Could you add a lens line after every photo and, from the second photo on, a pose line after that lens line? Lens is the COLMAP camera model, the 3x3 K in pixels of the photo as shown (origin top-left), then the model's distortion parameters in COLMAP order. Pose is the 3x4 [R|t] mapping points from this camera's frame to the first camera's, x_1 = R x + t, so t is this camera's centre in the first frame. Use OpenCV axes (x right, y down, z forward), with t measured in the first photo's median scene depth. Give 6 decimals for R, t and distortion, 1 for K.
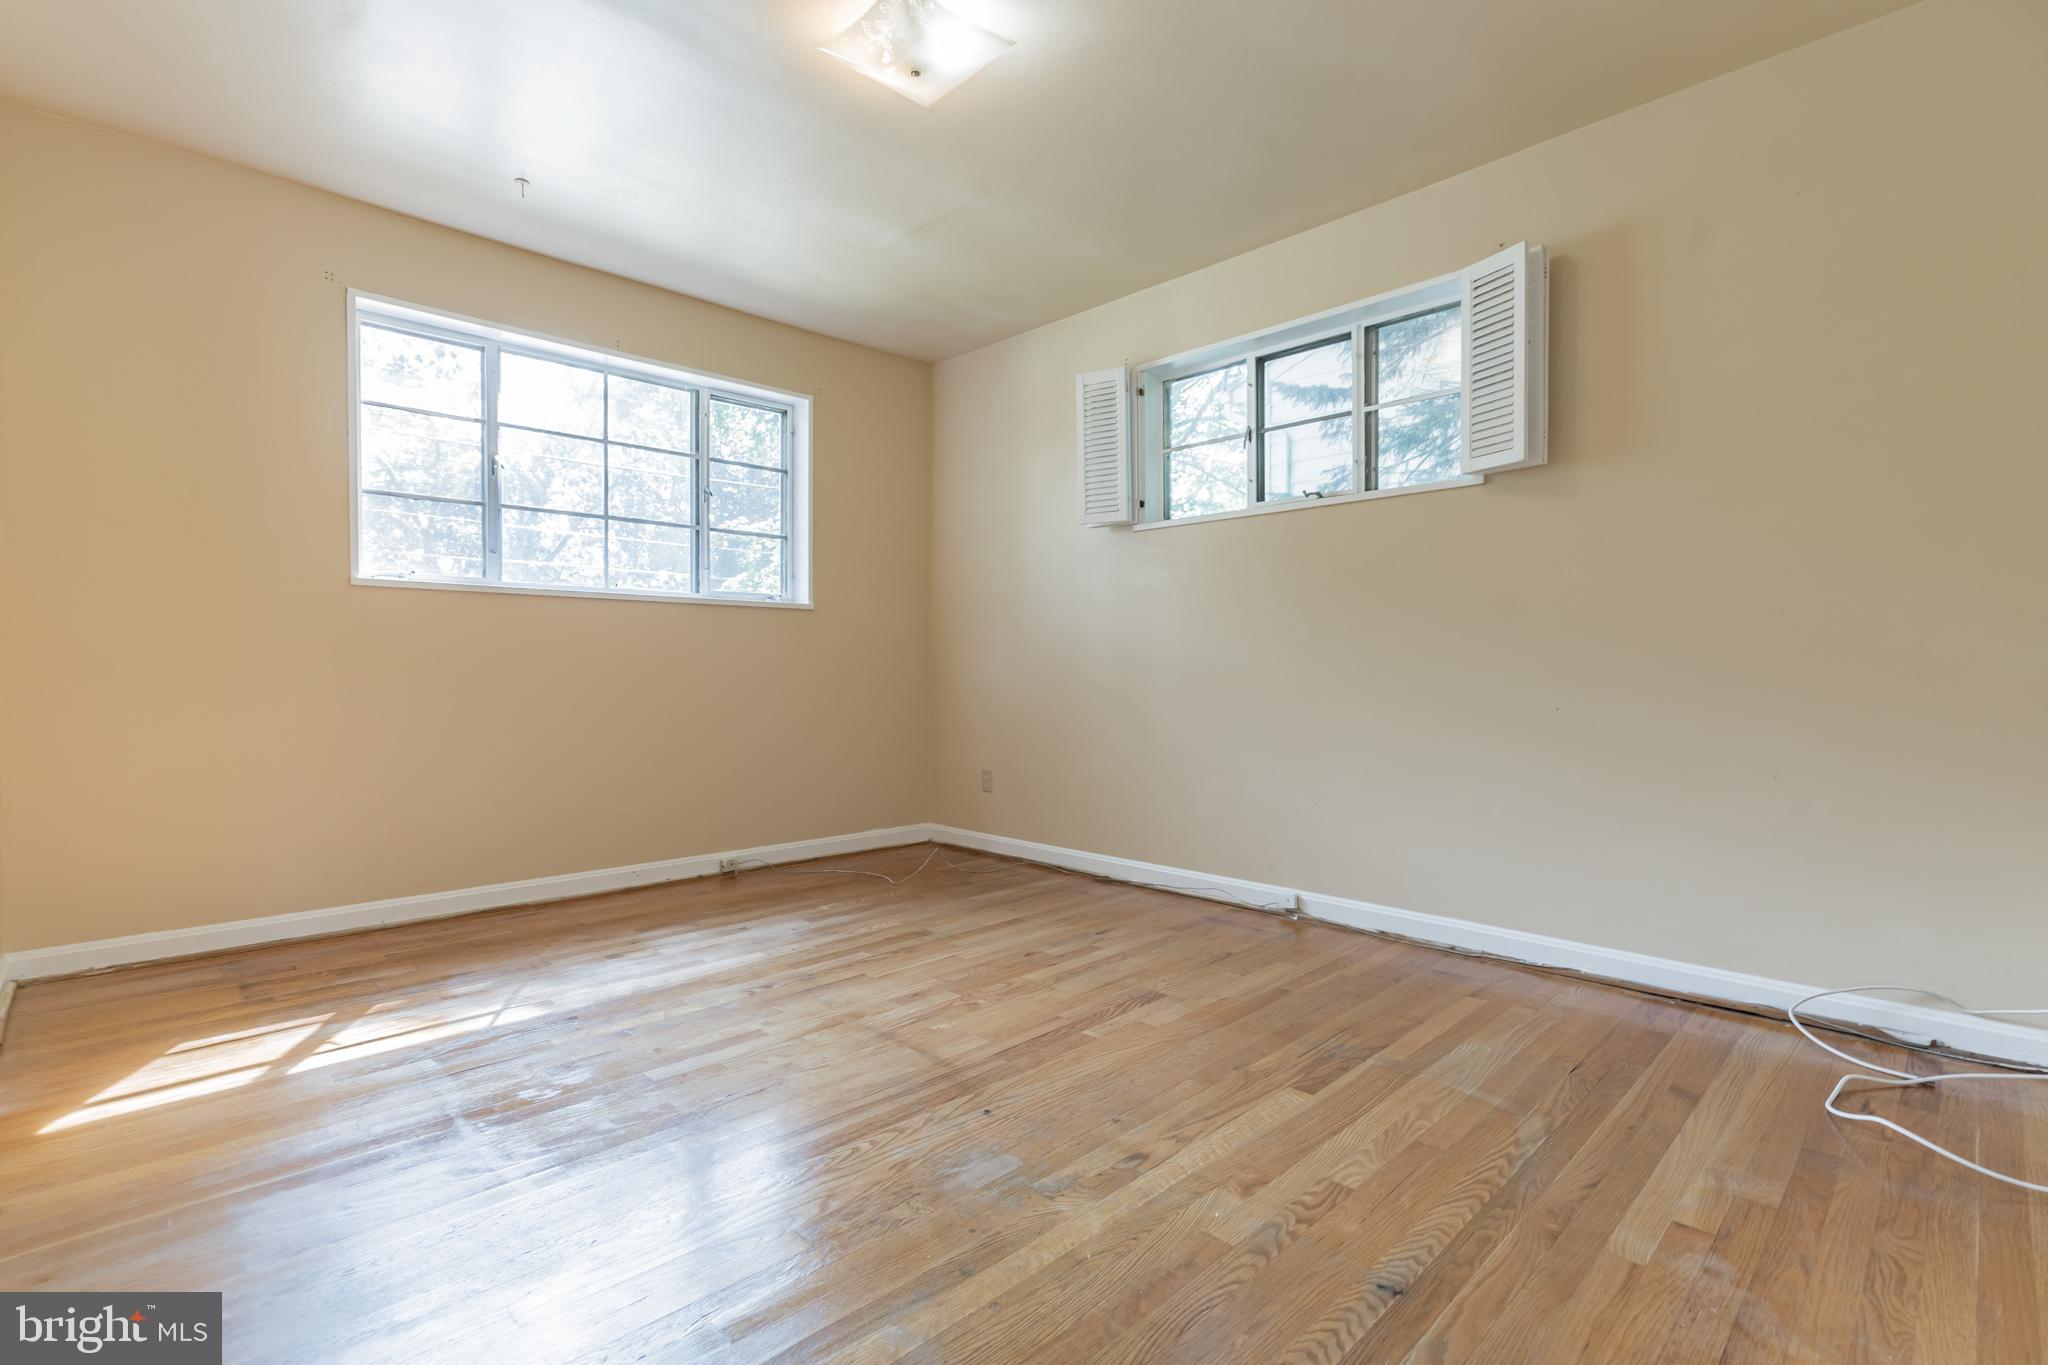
lens RADIAL K [[945.8, 0, 1020.9], [0, 945.8, 673.4], [0, 0, 1]] dist [-0.000851, 0.000295]
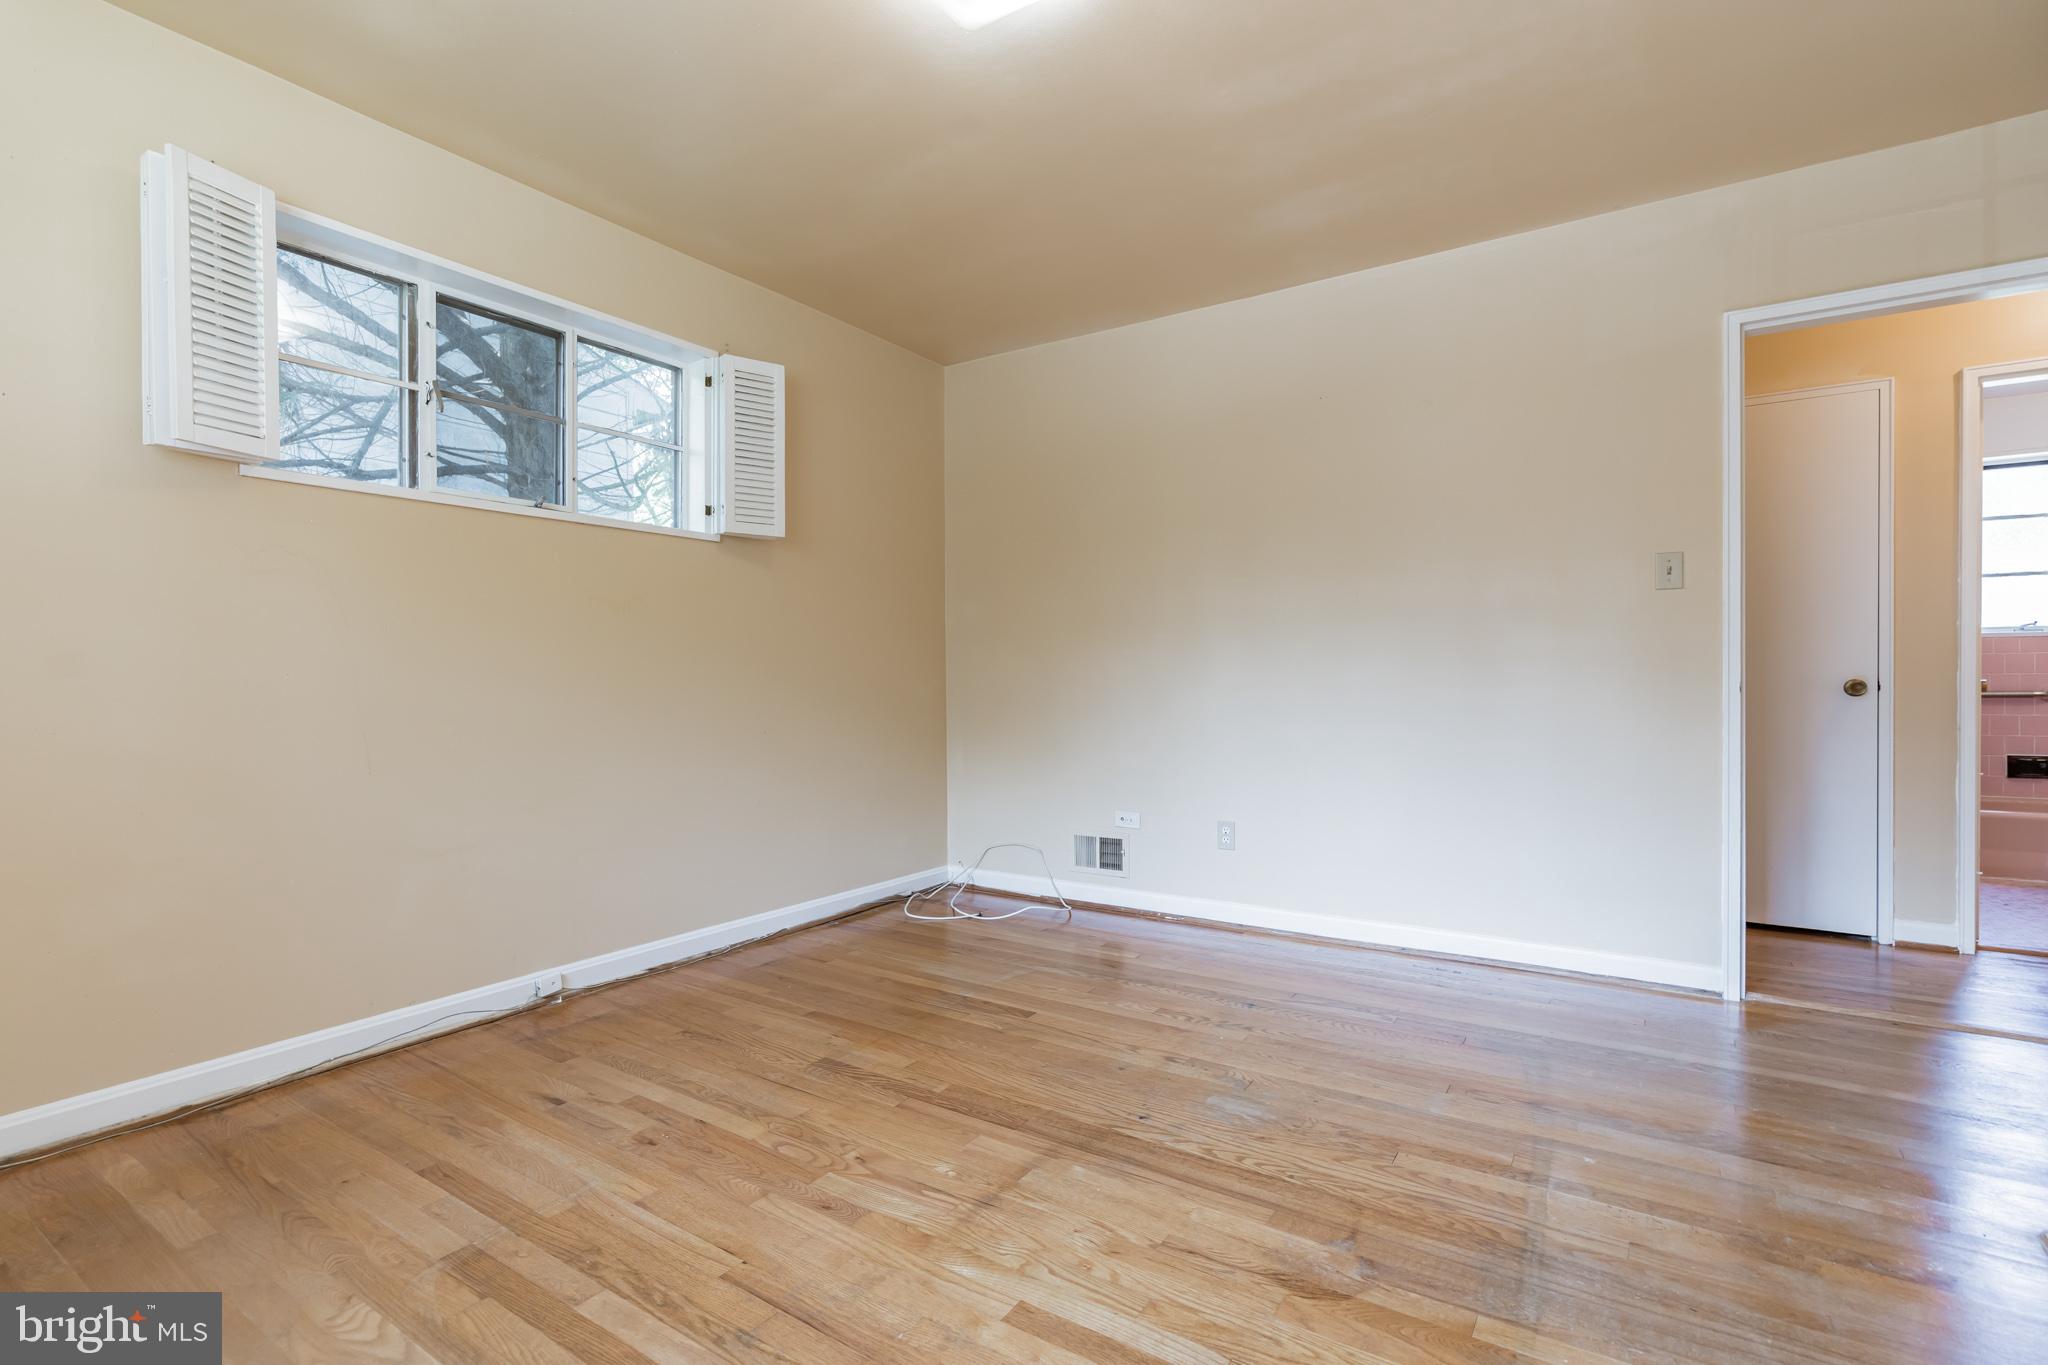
lens RADIAL K [[945.8, 0, 1020.8], [0, 945.8, 683.8], [0, 0, 1]] dist [-0.000851, 0.000295]
pose [[-0.209706, -0.001014, 0.977764, -0.740013], [0.010932, 0.999935, 0.003382, -0.019388], [-0.977703, 0.011398, -0.209681, 0.958850]]
